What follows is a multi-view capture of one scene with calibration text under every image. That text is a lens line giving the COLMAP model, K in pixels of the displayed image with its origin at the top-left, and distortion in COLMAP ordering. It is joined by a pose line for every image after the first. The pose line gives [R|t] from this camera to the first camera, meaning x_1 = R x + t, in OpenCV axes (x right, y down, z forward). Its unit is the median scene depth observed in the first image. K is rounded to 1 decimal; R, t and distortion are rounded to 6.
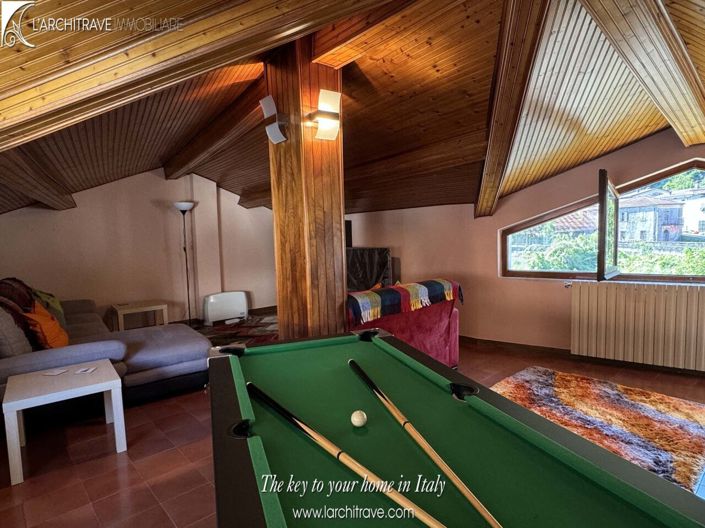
lens RADIAL K [[415.7, 0, 352.5], [0, 415.7, 264.0], [0, 0, 1]] dist [0.001055, -0.000820]
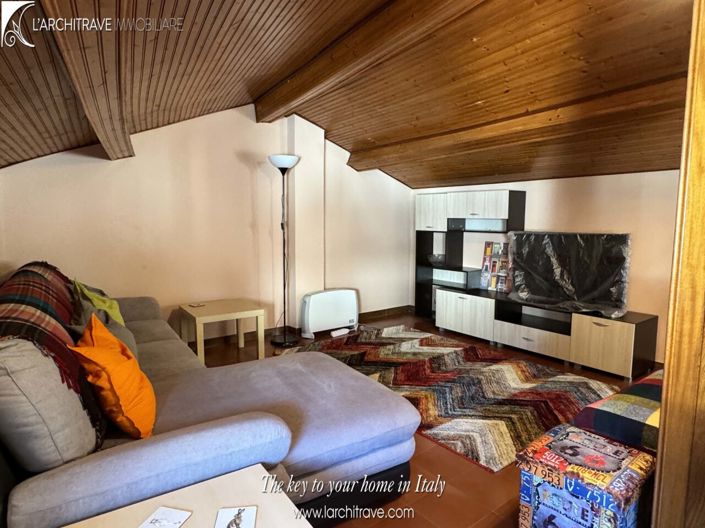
lens RADIAL K [[438.1, 0, 352.5], [0, 438.1, 264.0], [0, 0, 1]] dist [-0.020149, 0.000387]
pose [[0.998280, 0.035631, -0.046555, -0.252755], [-0.034081, 0.998852, 0.033659, -0.001744], [0.047701, -0.032015, 0.998348, 0.291361]]
